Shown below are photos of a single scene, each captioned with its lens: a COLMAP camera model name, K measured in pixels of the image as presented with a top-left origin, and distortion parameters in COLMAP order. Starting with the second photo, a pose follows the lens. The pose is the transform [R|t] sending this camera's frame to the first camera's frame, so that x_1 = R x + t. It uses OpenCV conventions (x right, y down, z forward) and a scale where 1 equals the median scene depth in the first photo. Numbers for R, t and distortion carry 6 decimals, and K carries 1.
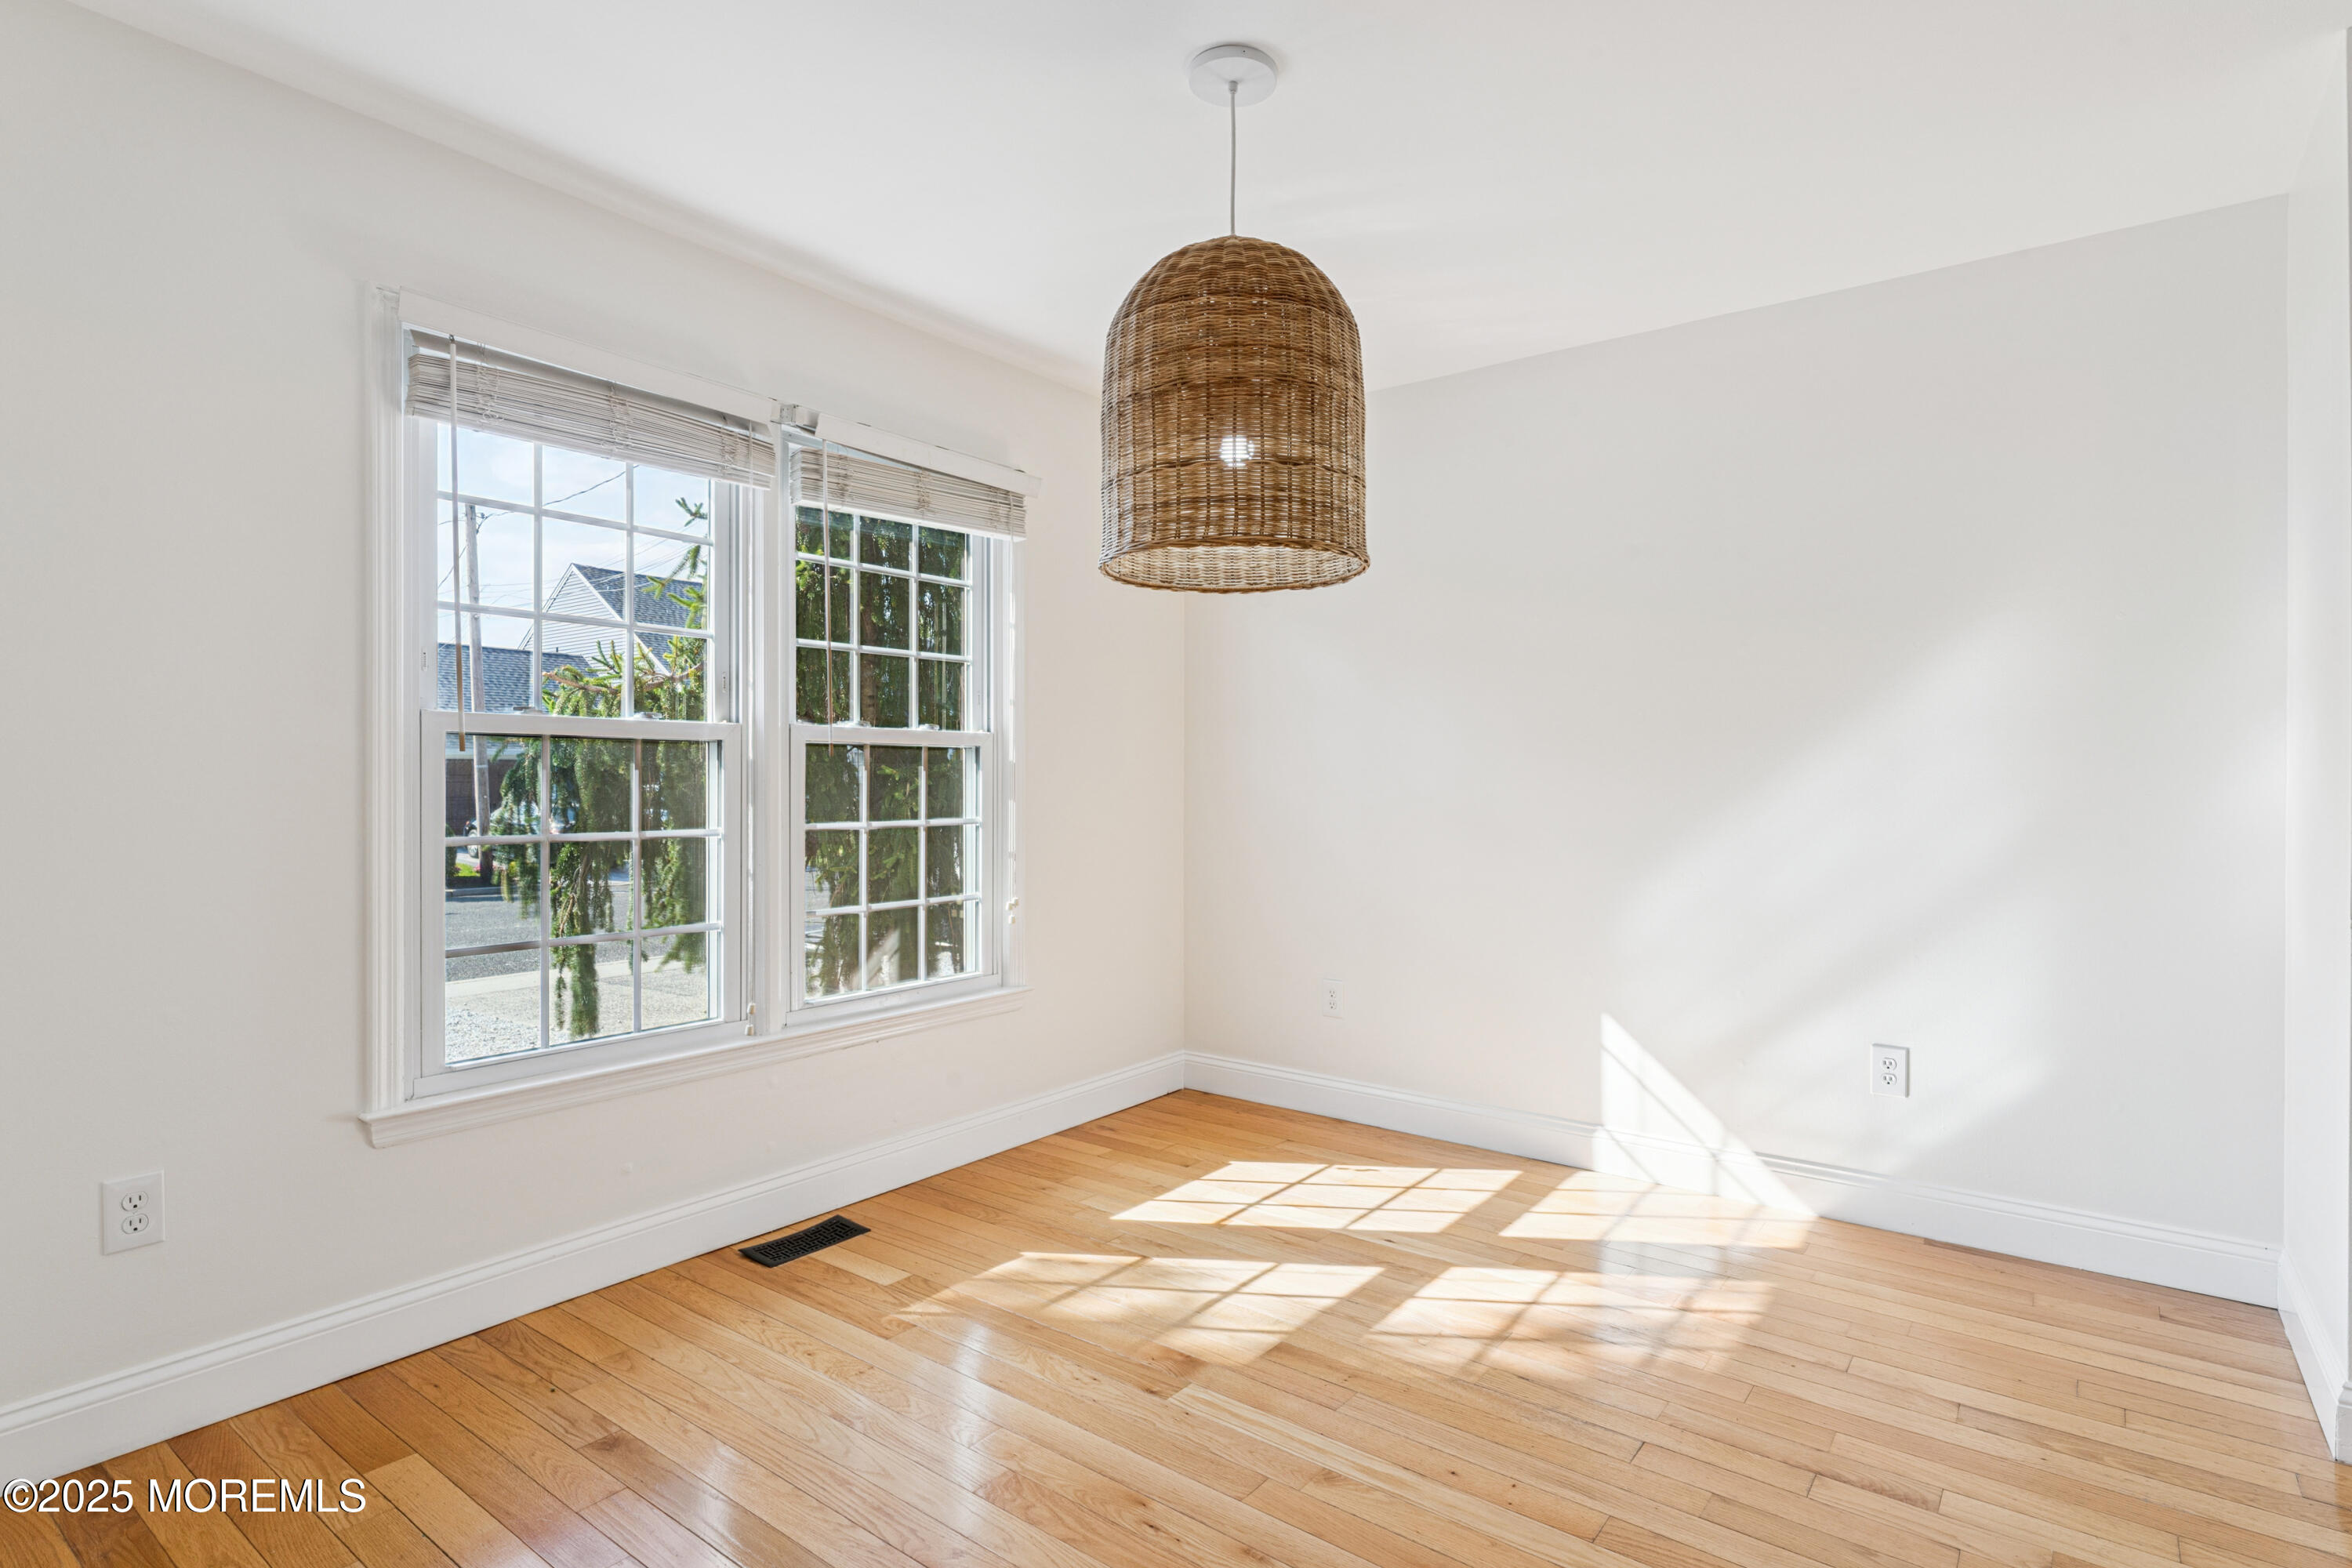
lens RADIAL K [[1198.8, 0, 1165.1], [0, 1198.8, 787.4], [0, 0, 1]] dist [0.001278, -0.001581]
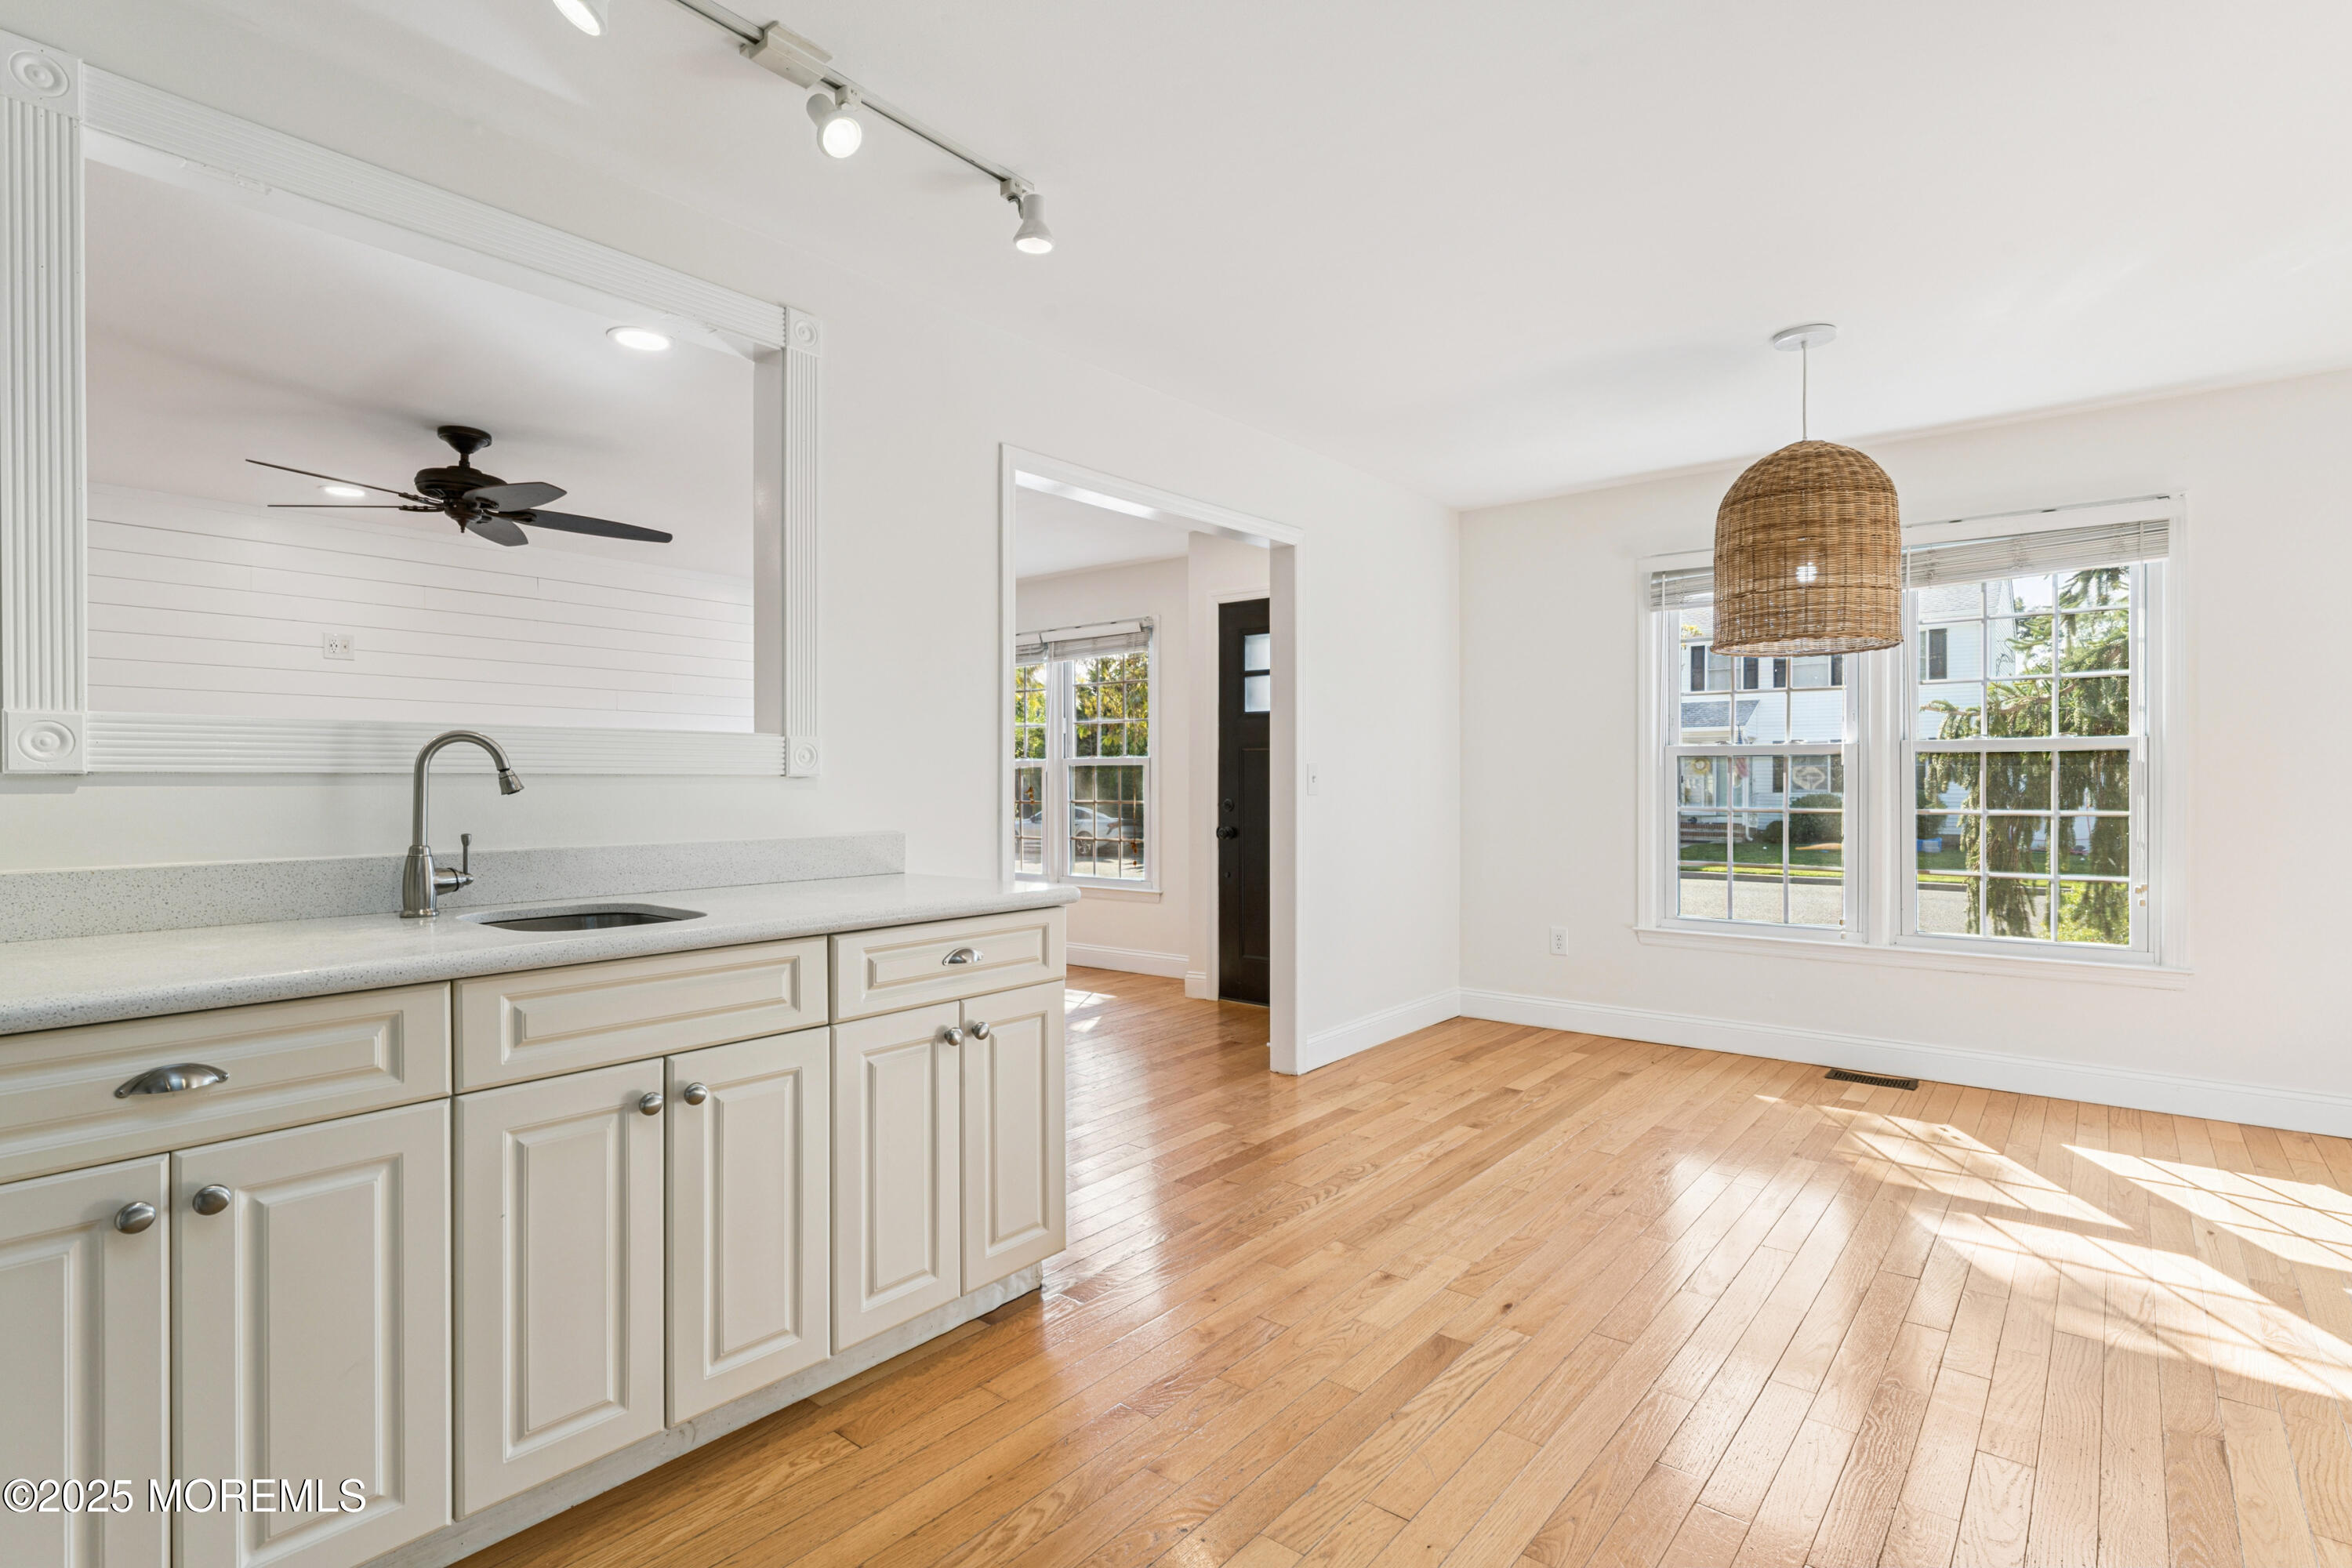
lens RADIAL K [[1131.8, 0, 1138.7], [0, 1131.8, 757.6], [0, 0, 1]] dist [-0.032583, 0.000286]
pose [[-0.055125, -0.011779, -0.998410, 1.161231], [0.001060, 0.999929, -0.011855, -0.017915], [0.998479, -0.001712, -0.055109, 0.139706]]
